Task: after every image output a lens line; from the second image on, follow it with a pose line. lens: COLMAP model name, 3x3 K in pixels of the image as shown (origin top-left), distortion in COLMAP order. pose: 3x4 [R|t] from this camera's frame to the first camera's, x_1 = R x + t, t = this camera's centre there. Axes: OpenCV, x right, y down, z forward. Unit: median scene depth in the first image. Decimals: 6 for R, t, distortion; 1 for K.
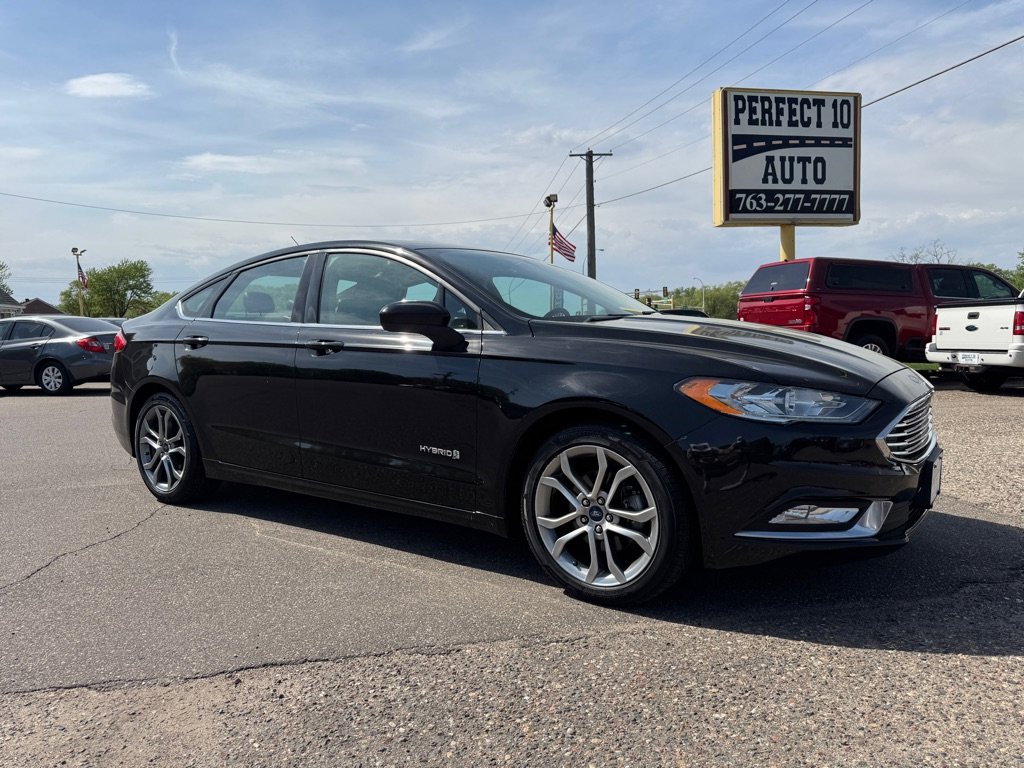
lens RADIAL K [[707.3, 0, 498.8], [0, 707.3, 387.2], [0, 0, 1]] dist [-0.001638, -0.005950]
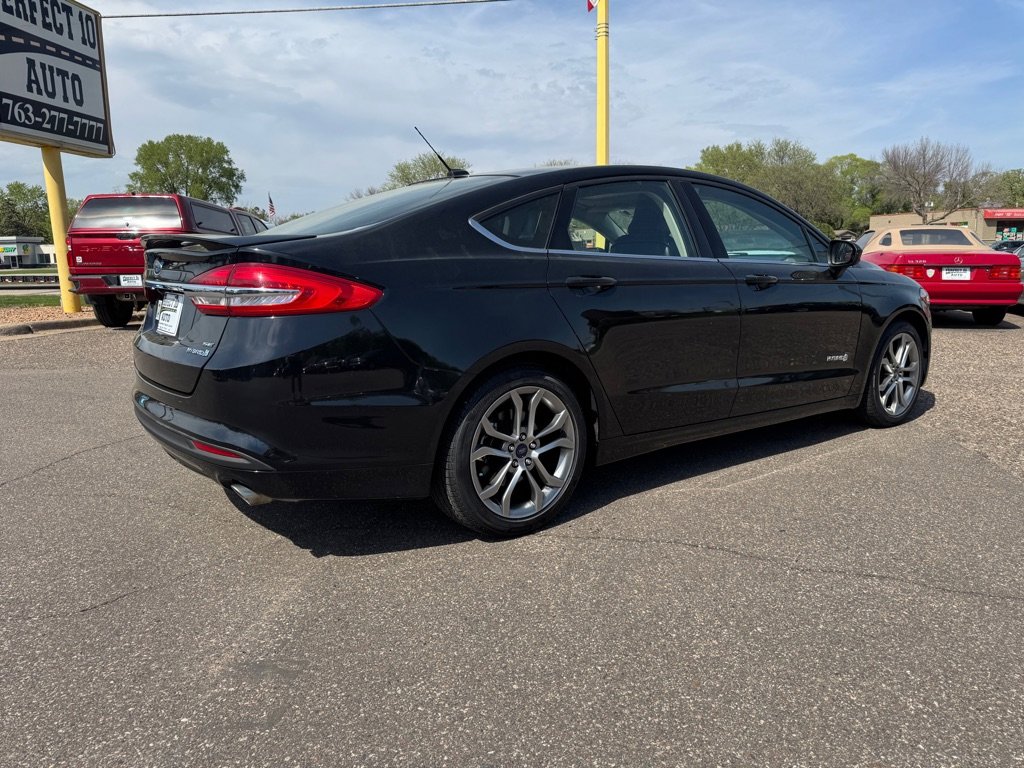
lens RADIAL K [[718.9, 0, 512.0], [0, 718.9, 384.0], [0, 0, 1]] dist [0.043885, -0.052802]
pose [[0.295065, -0.147394, 0.944040, -0.300014], [0.081543, 0.988310, 0.128819, -0.016236], [-0.951991, 0.038970, 0.303634, 0.226370]]
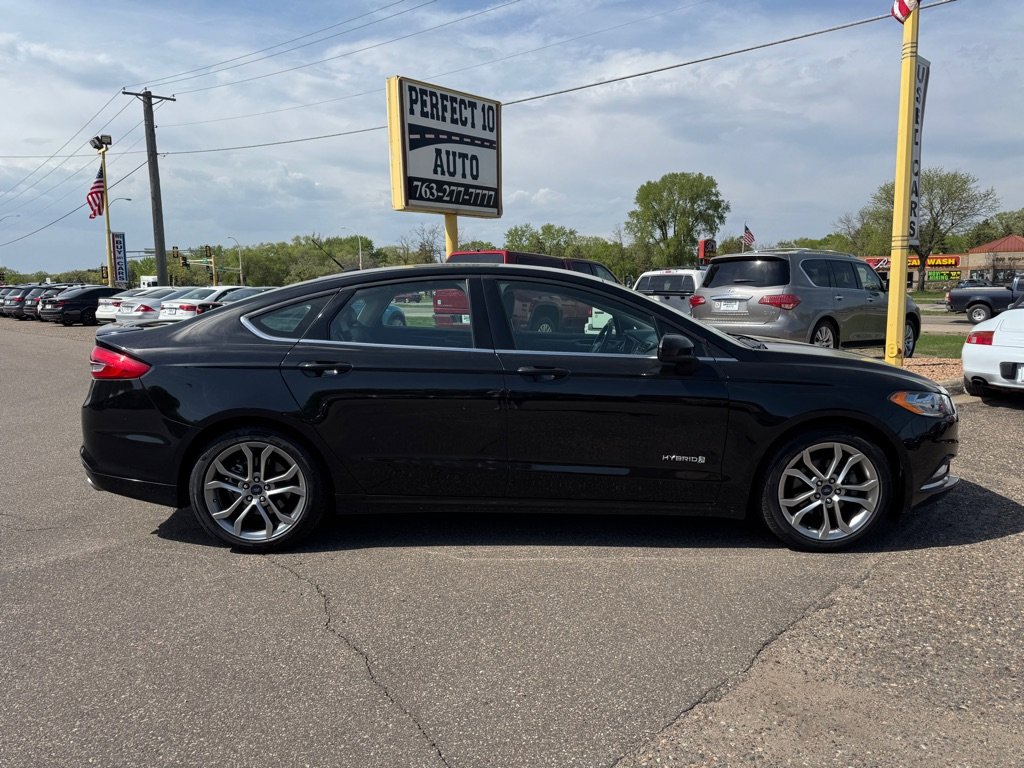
lens RADIAL K [[705.6, 0, 498.3], [0, 705.6, 400.1], [0, 0, 1]] dist [0.048134, -0.063832]
pose [[0.814706, -0.072505, 0.575324, -0.199376], [0.033553, 0.996384, 0.078056, -0.022471], [-0.578903, -0.044289, 0.814193, 0.036267]]
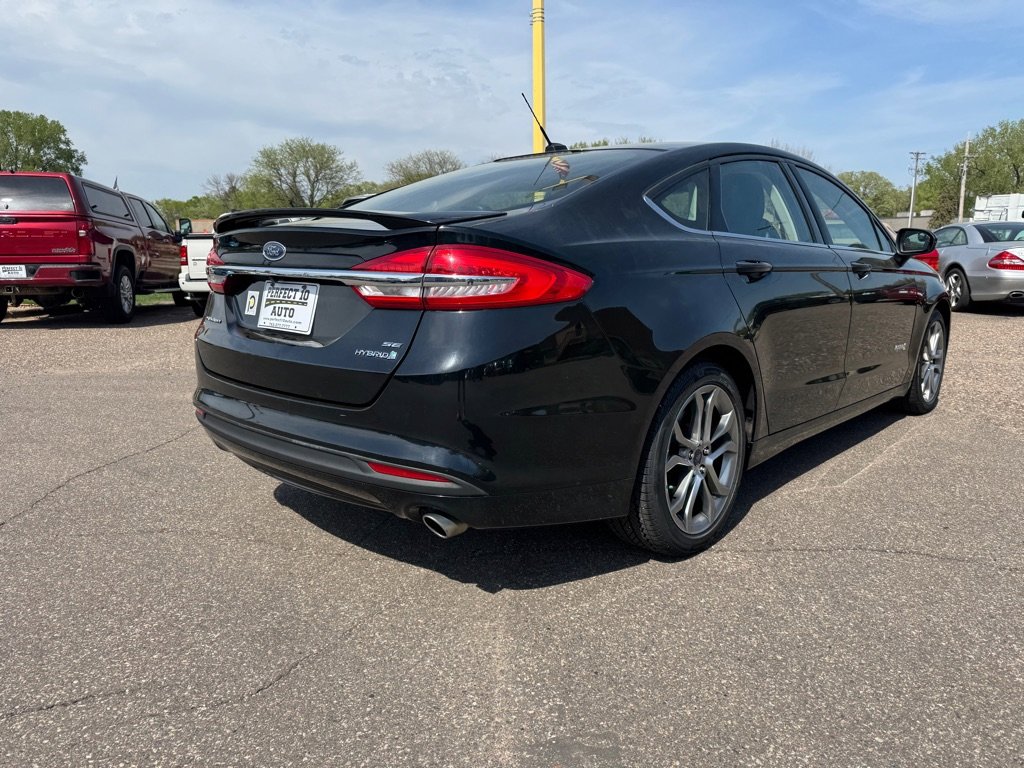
lens RADIAL K [[725.6, 0, 503.6], [0, 725.6, 384.1], [0, 0, 1]] dist [0.008010, 0.002500]
pose [[0.135871, -0.163103, 0.977208, -0.293188], [0.083623, 0.984724, 0.152731, -0.020826], [-0.987191, 0.060966, 0.147435, 0.297185]]
